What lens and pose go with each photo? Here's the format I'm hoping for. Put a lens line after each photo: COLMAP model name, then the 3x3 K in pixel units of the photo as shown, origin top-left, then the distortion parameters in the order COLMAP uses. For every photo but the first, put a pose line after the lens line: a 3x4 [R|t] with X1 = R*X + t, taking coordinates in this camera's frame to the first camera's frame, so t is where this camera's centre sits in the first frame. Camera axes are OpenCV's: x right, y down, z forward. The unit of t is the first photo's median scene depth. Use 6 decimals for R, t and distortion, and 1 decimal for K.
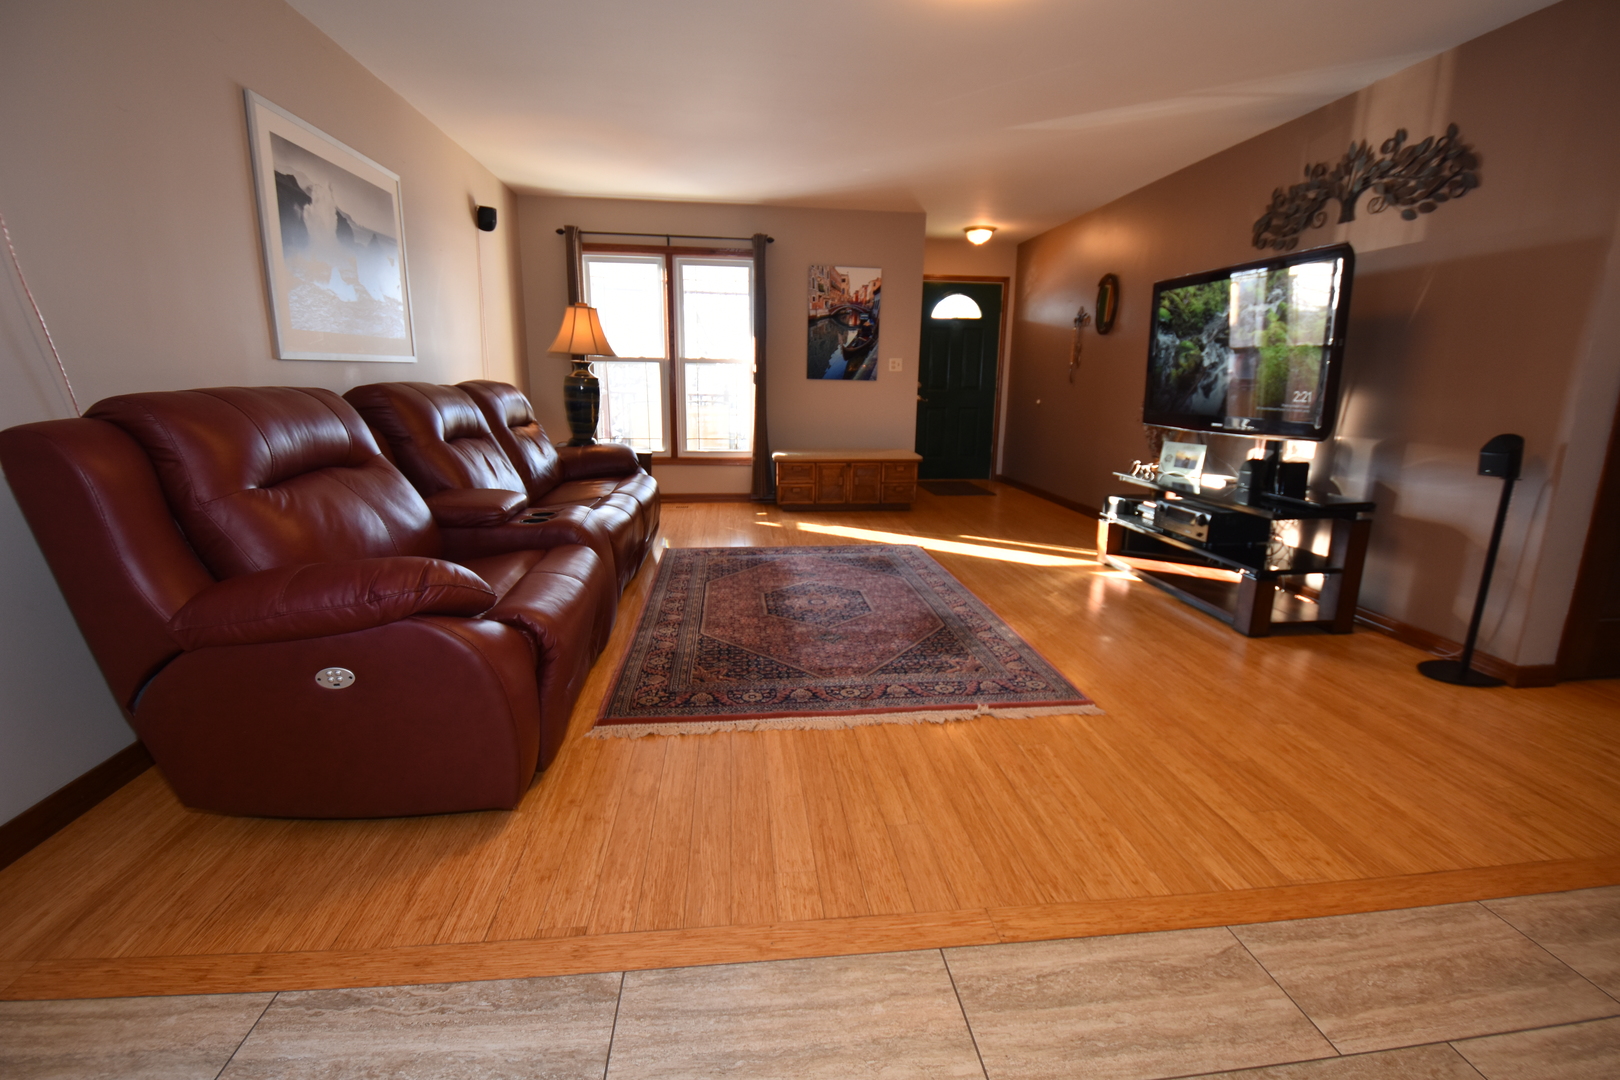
lens RADIAL K [[727.2, 0, 810.0], [0, 727.2, 540.0], [0, 0, 1]] dist [0.011521, -0.024682]
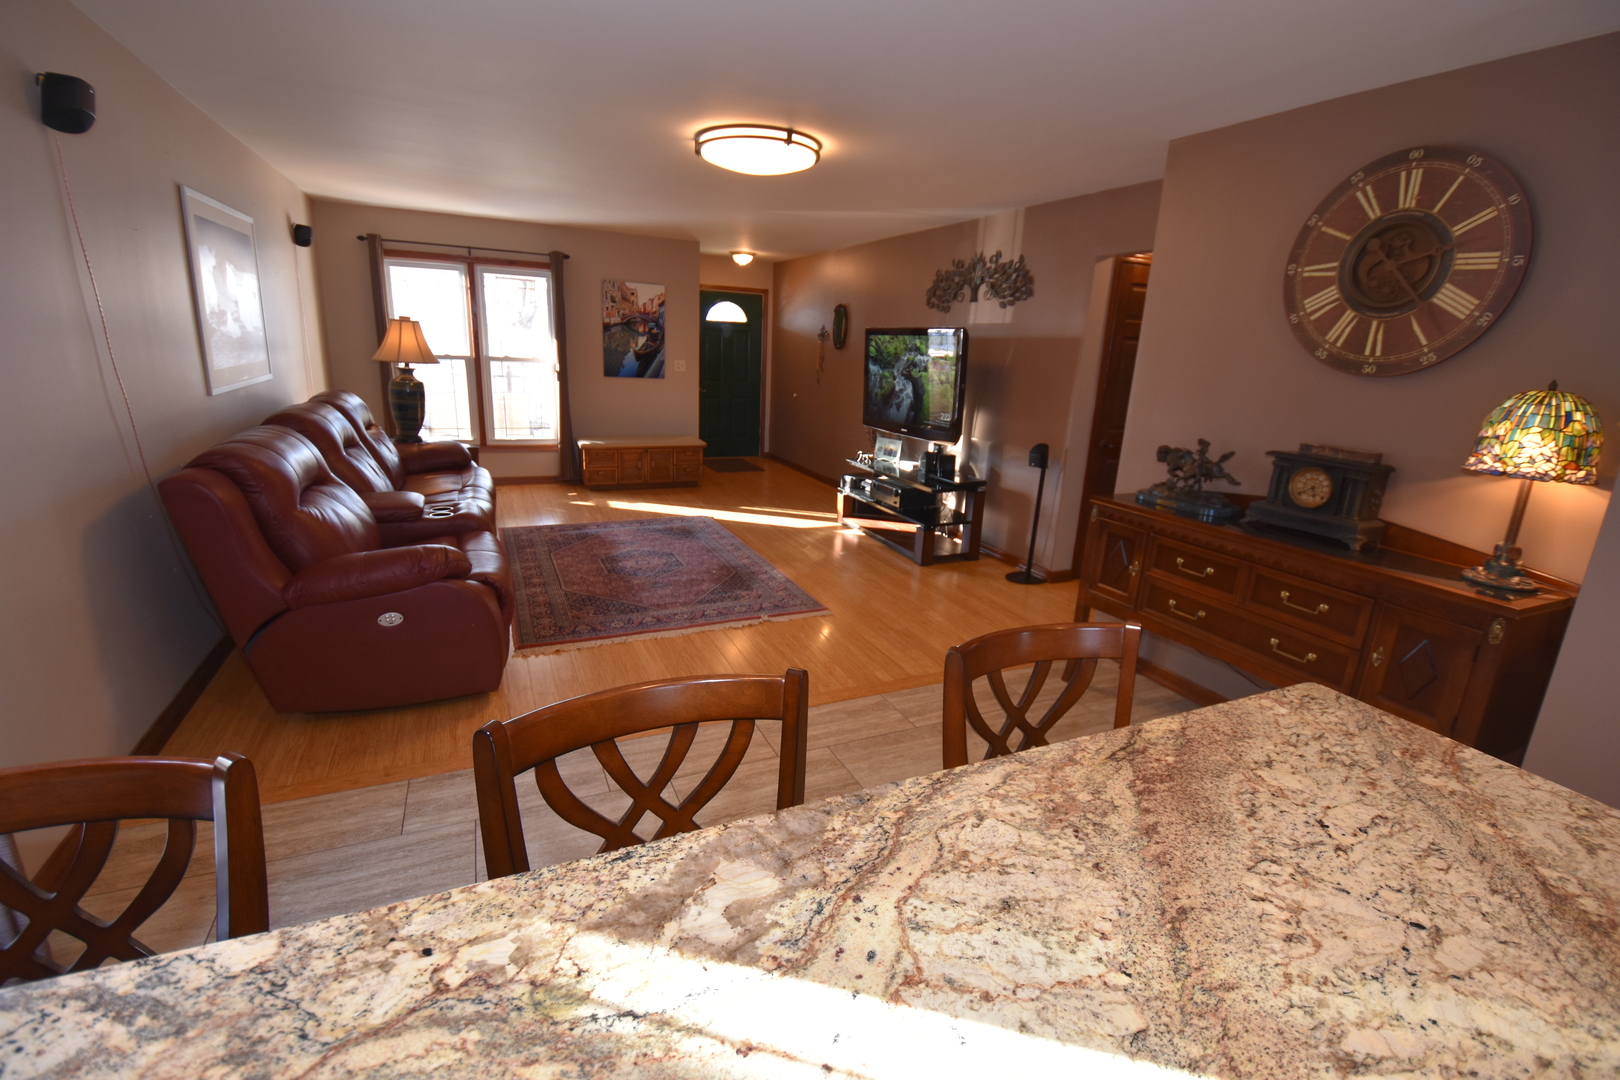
lens RADIAL K [[727.2, 0, 810.0], [0, 727.2, 540.0], [0, 0, 1]] dist [0.011521, -0.024682]
pose [[0.951439, -0.054744, 0.302932, -0.098790], [0.039436, 0.997628, 0.056428, -0.021110], [-0.305302, -0.041741, 0.951340, -0.380240]]
